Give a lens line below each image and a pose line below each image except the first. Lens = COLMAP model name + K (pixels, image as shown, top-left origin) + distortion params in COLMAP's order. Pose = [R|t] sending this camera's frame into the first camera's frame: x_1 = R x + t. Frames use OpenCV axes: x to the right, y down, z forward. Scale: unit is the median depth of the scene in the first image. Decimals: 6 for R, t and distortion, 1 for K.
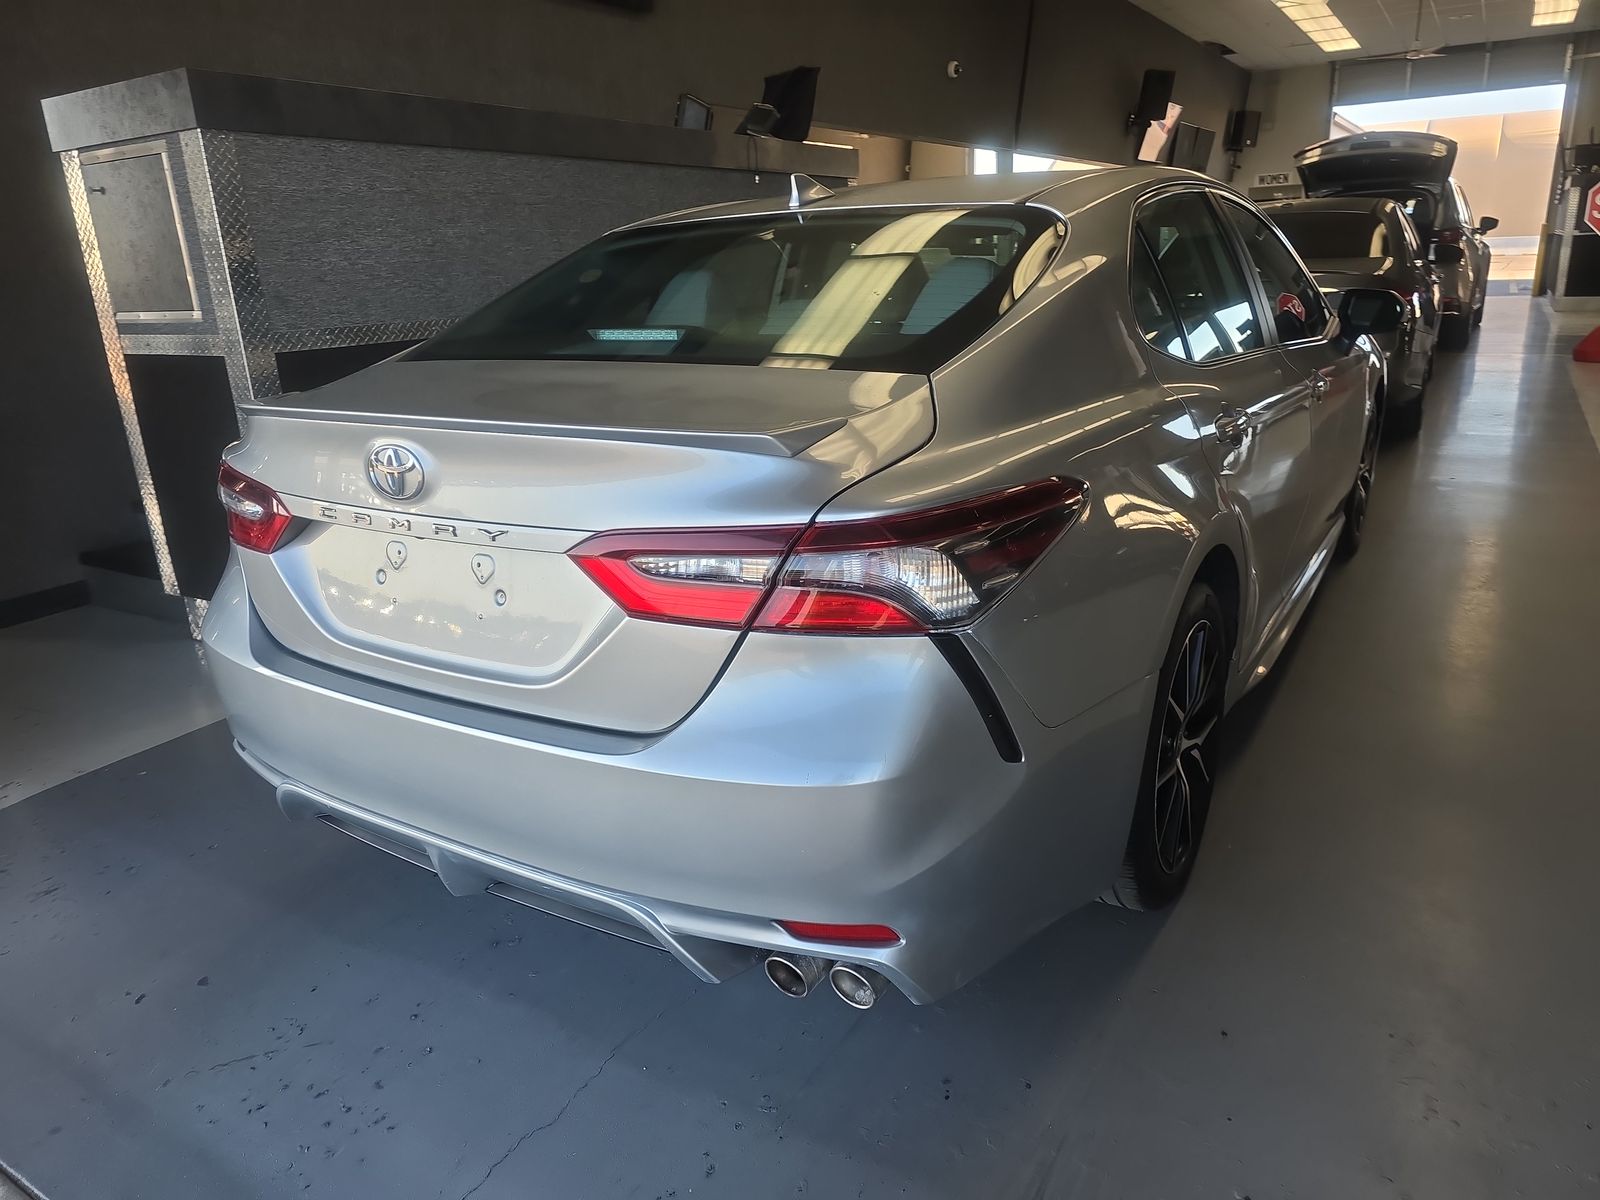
lens RADIAL K [[1085.7, 0, 800.1], [0, 1085.7, 598.6], [0, 0, 1]] dist [0.051284, -0.036309]
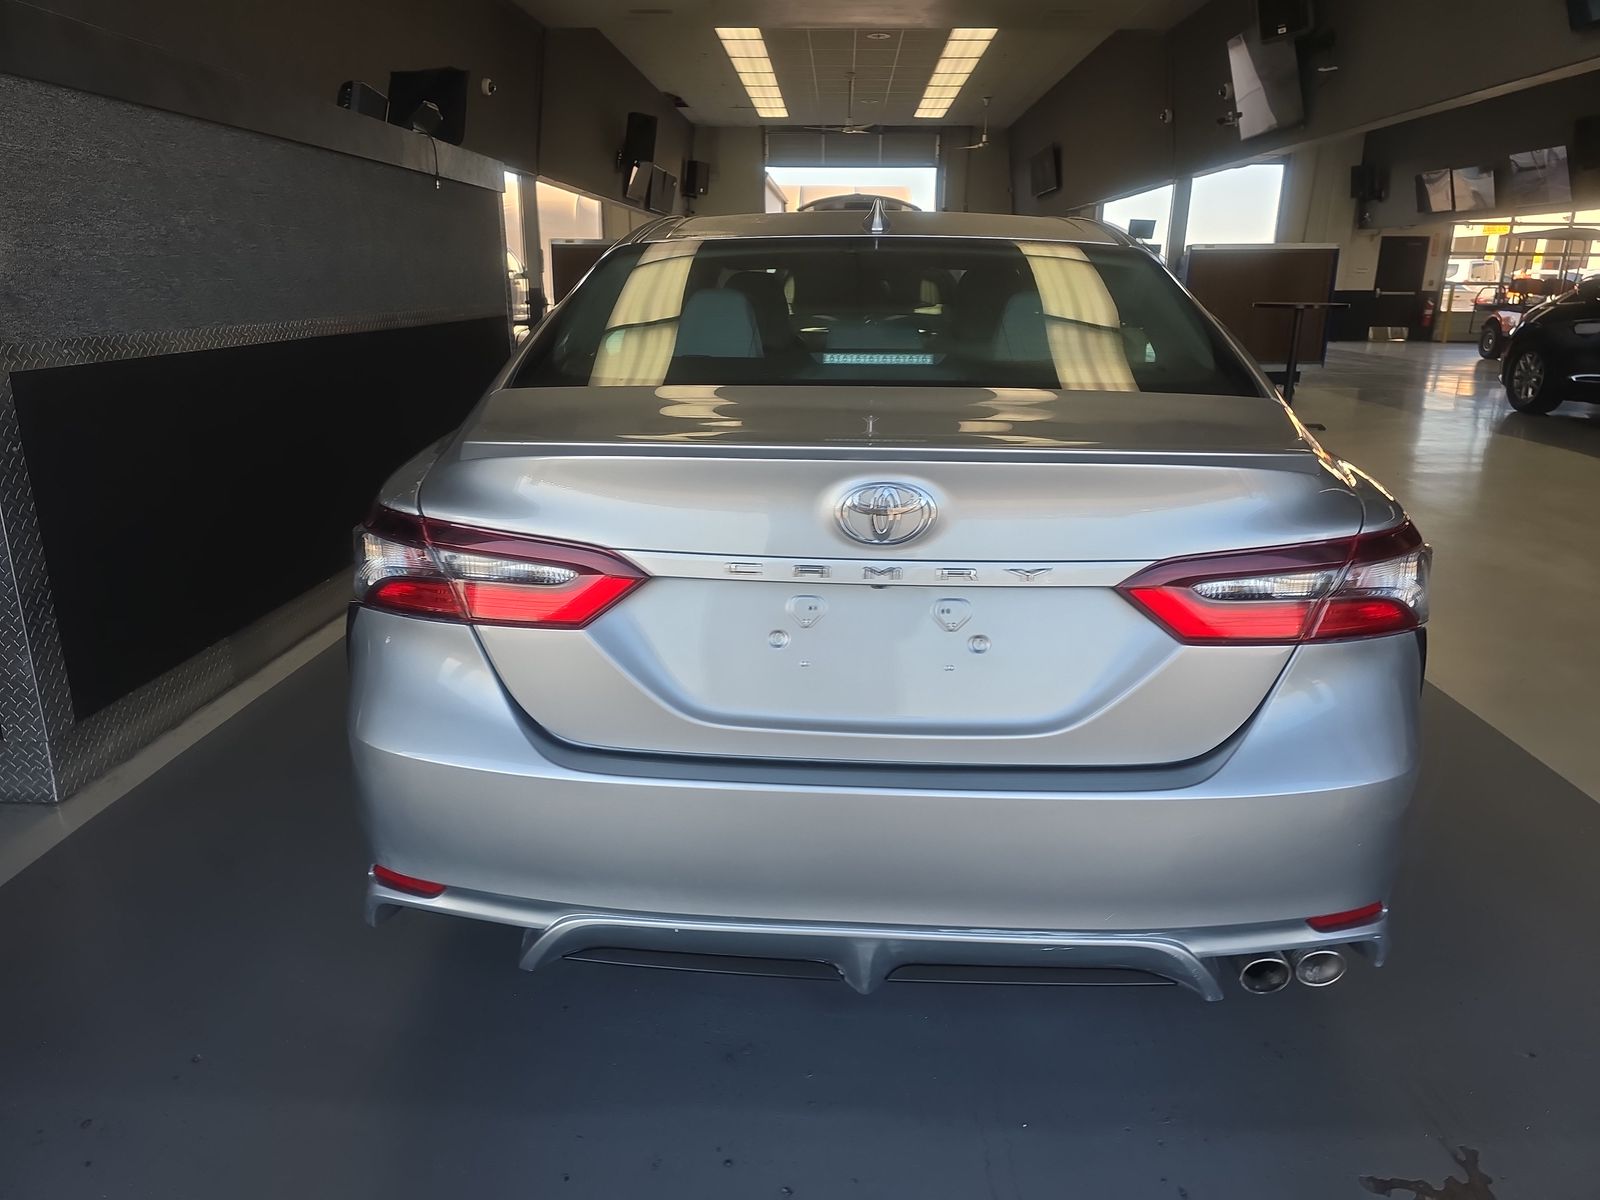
lens RADIAL K [[1085.7, 0, 796.9], [0, 1085.7, 604.0], [0, 0, 1]] dist [0.051284, -0.036309]
pose [[0.872866, -0.090942, 0.479411, -0.377670], [0.100079, 0.994958, 0.006525, -0.024883], [-0.477587, 0.042283, 0.877566, 0.121058]]
